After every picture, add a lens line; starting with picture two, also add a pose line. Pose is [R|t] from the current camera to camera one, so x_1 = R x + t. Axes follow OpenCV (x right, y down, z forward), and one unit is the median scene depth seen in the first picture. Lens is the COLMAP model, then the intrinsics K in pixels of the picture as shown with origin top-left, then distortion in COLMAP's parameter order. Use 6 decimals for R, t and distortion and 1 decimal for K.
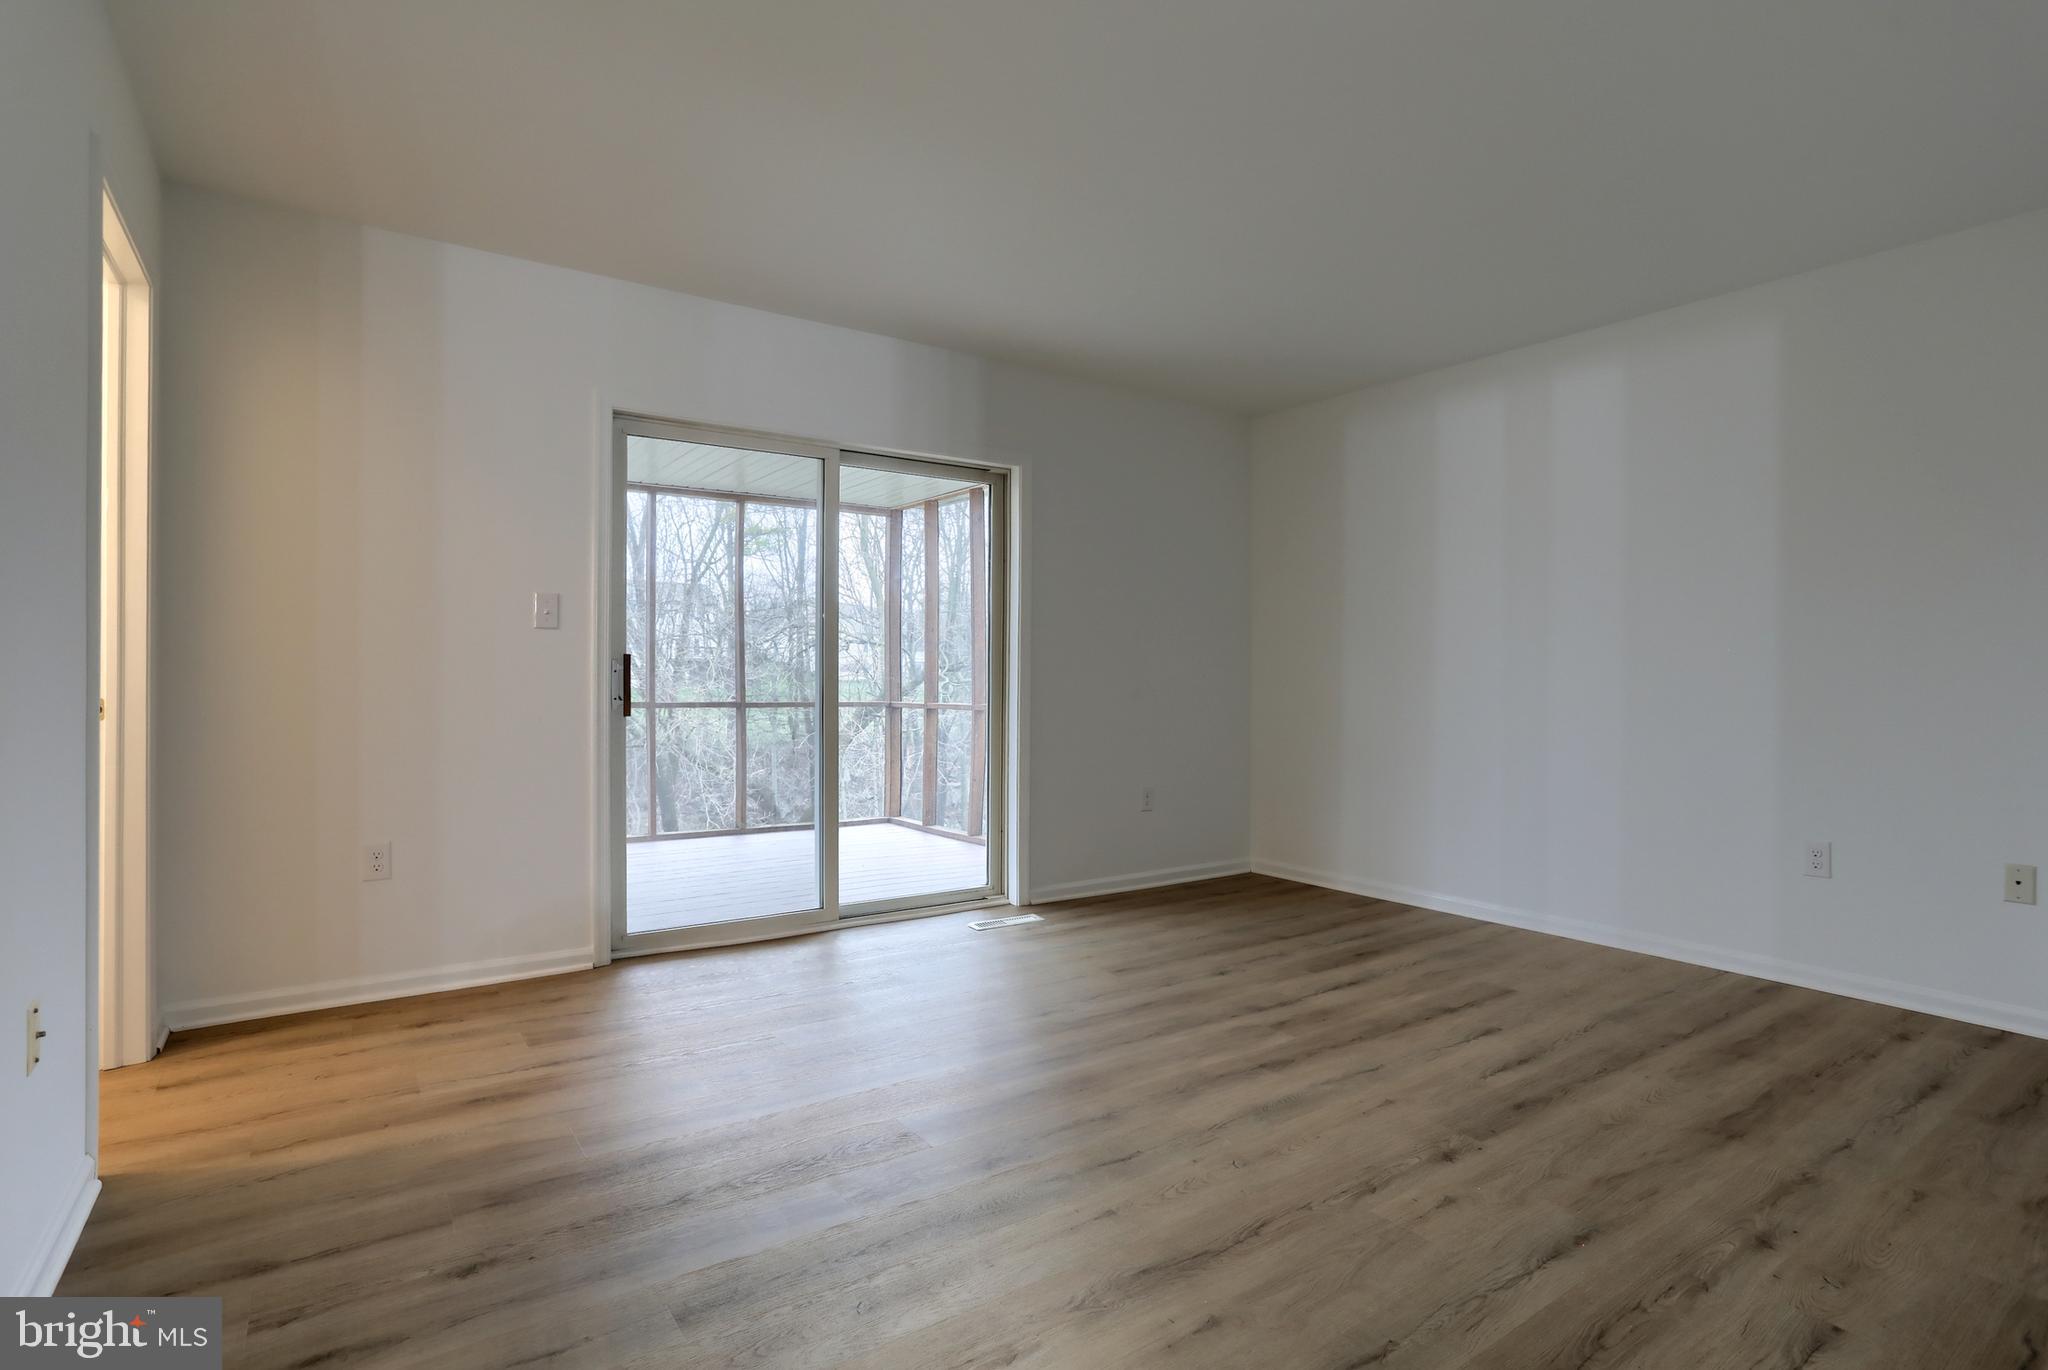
lens RADIAL K [[1005.1, 0, 1024.0], [0, 1005.1, 685.0], [0, 0, 1]] dist [-0.035022, 0.023810]
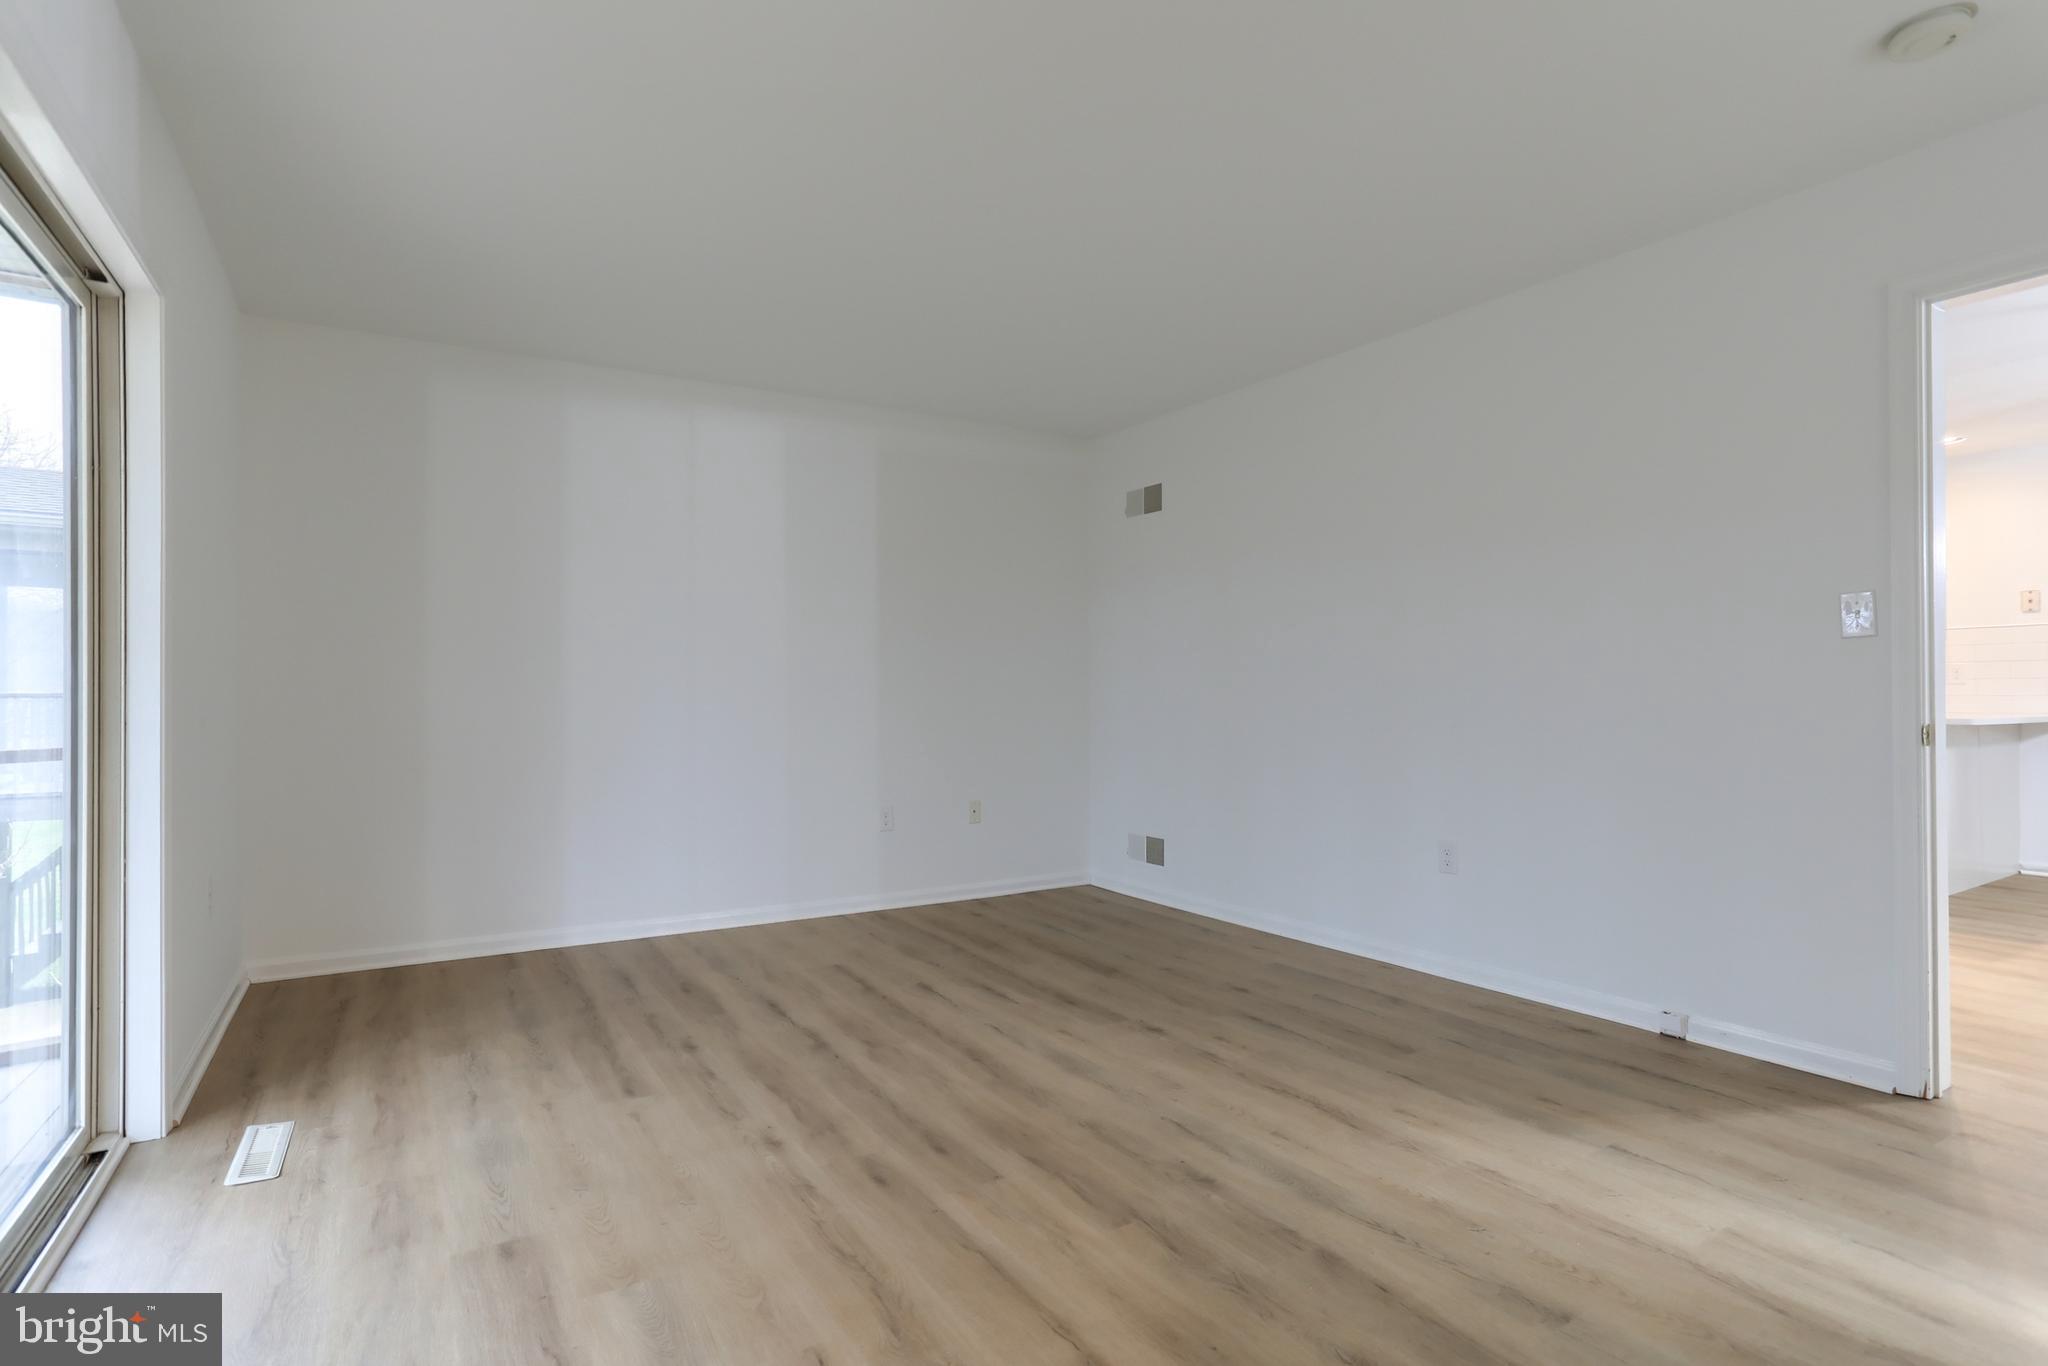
lens RADIAL K [[1044.2, 0, 1036.4], [0, 1044.2, 663.2], [0, 0, 1]] dist [-0.036776, 0.034738]
pose [[0.043121, 0.026568, 0.998717, -0.777036], [0.004412, 0.999632, -0.026783, -0.009876], [-0.999060, 0.005561, 0.042988, 0.786067]]
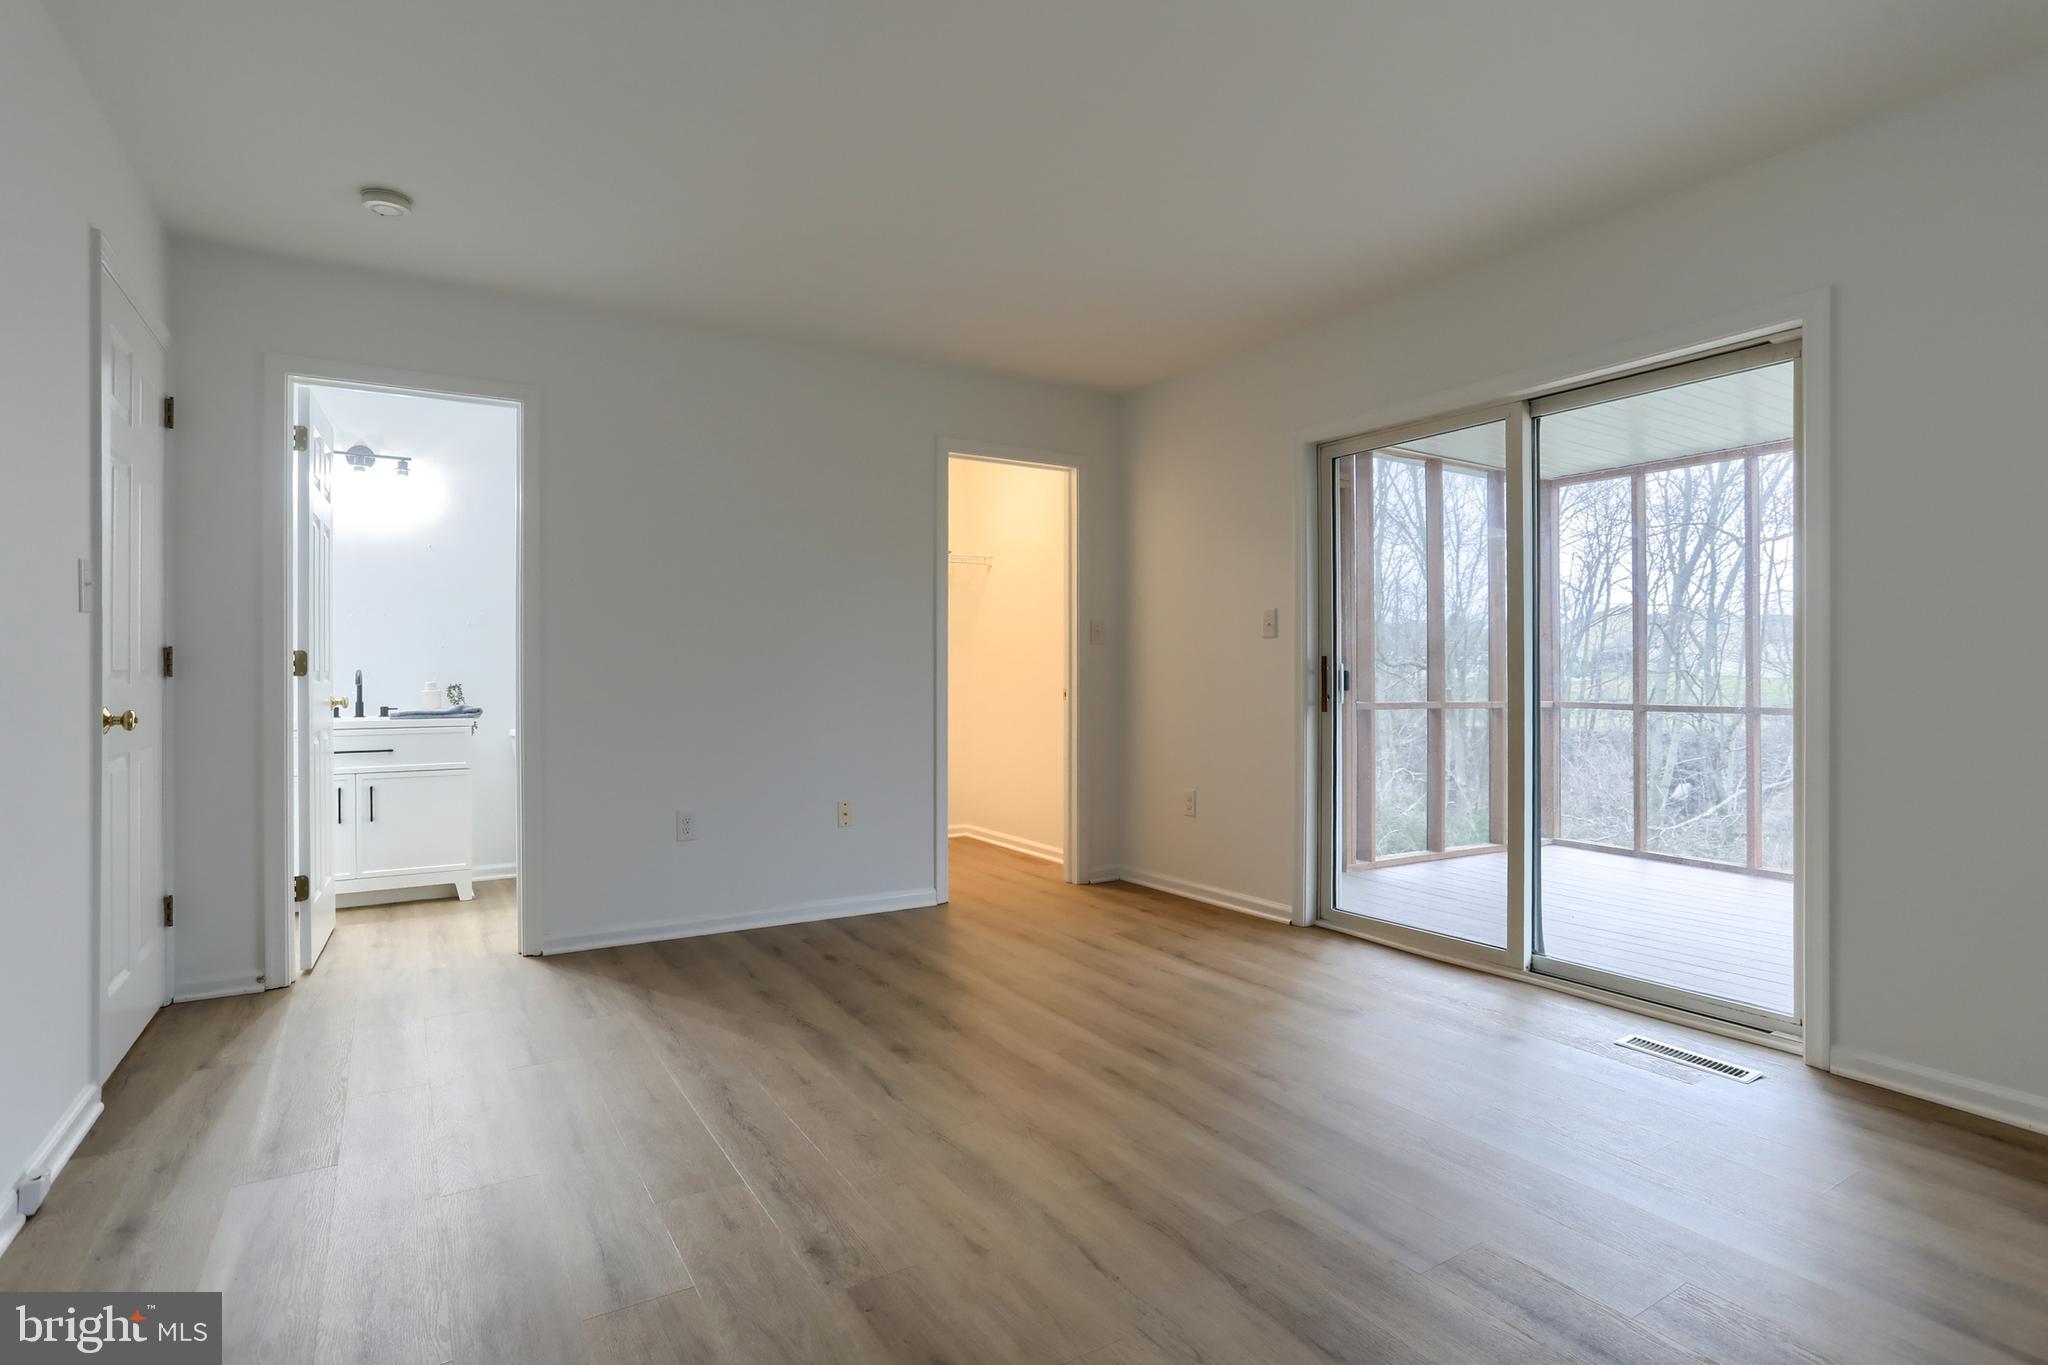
lens RADIAL K [[1005.1, 0, 1024.0], [0, 1005.1, 682.5], [0, 0, 1]] dist [-0.035022, 0.023810]
pose [[-0.054490, -0.002519, -0.998511, 0.883667], [-0.001813, 0.999995, -0.002423, 0.003167], [0.998513, 0.001679, -0.054495, 0.864561]]
